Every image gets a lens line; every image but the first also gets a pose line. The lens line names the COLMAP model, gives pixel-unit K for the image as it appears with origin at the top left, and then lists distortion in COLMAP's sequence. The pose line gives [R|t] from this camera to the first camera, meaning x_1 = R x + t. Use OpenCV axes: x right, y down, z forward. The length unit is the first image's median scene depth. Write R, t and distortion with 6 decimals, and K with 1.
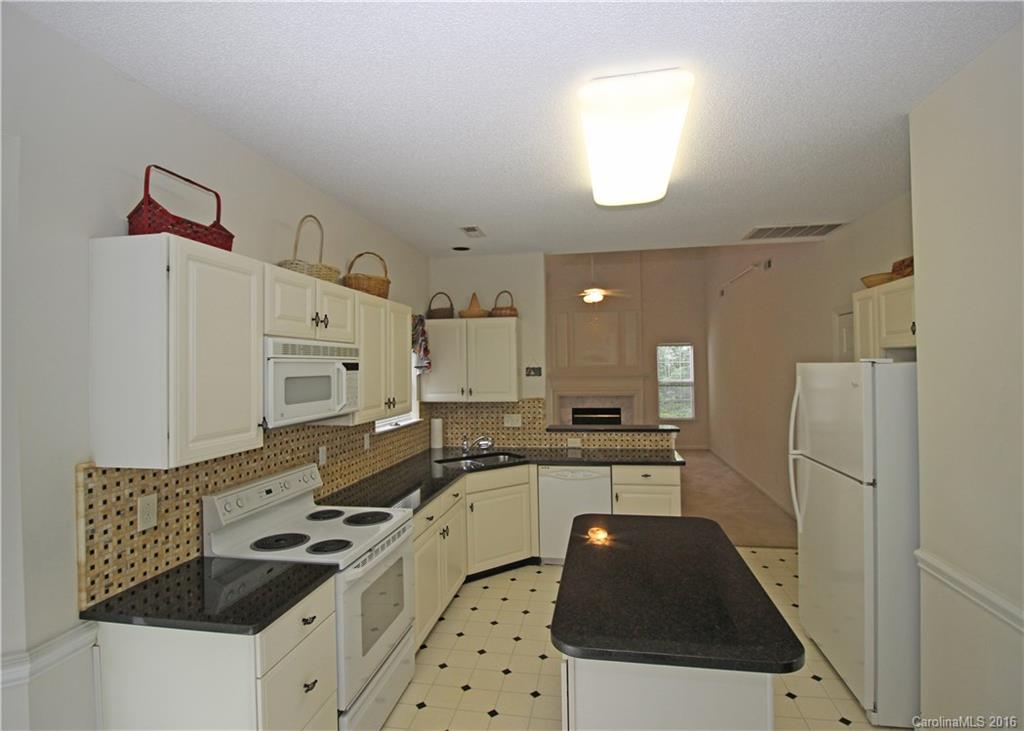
lens RADIAL K [[508.8, 0, 512.0], [0, 508.8, 365.5], [0, 0, 1]] dist [-0.002154, -0.000823]
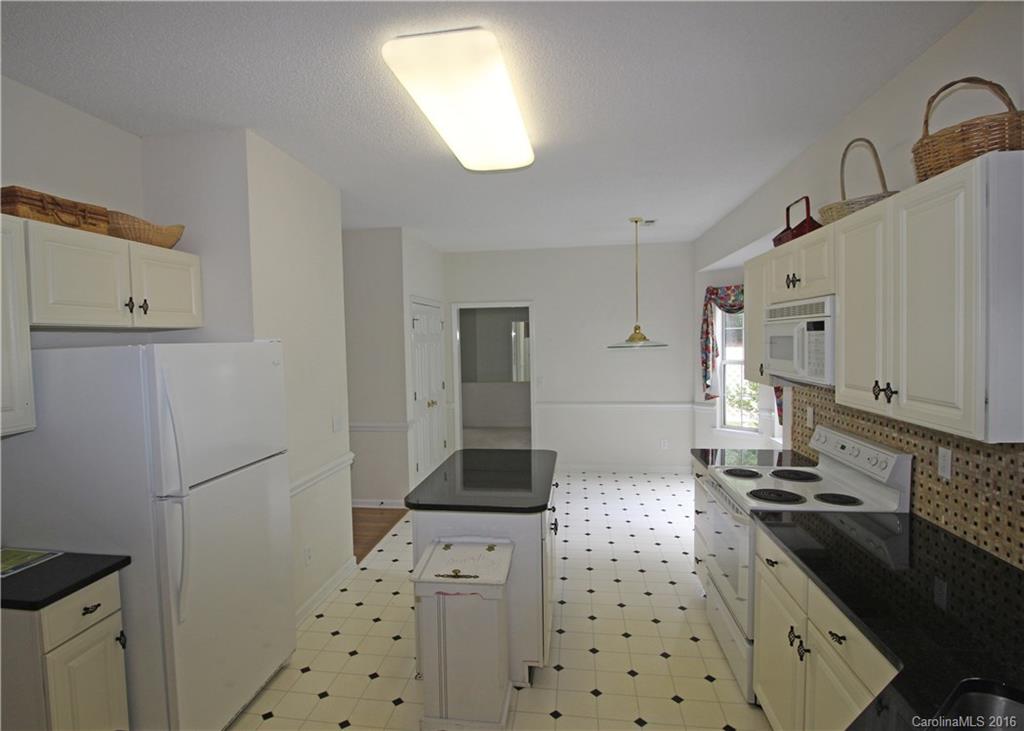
lens RADIAL K [[508.8, 0, 512.0], [0, 508.8, 365.5], [0, 0, 1]] dist [-0.002154, -0.000823]
pose [[-0.996799, 0.045895, -0.065466, 0.198294], [0.042319, 0.997589, 0.055007, -0.000319], [0.067832, 0.052061, -0.996338, 1.599686]]
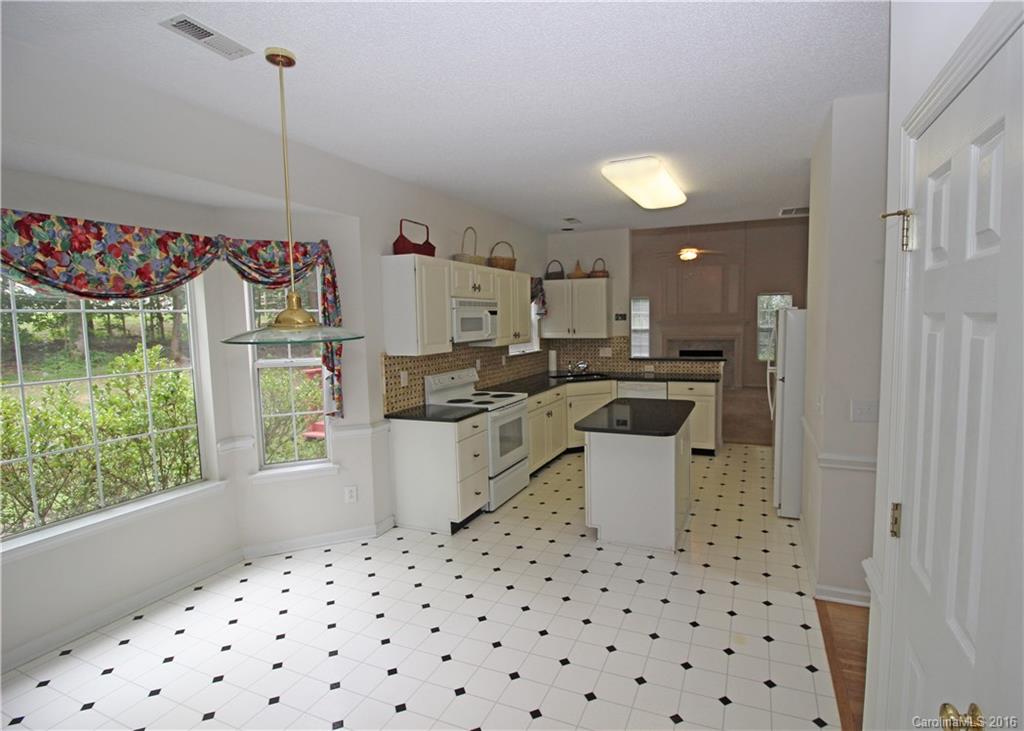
lens RADIAL K [[509.4, 0, 557.4], [0, 509.4, 366.0], [0, 0, 1]] dist [0.028900, -0.000139]
pose [[0.982113, 0.016559, -0.187562, 0.218774], [0.002410, 0.994938, 0.100458, 0.007636], [0.188276, -0.099113, 0.977102, -0.648077]]
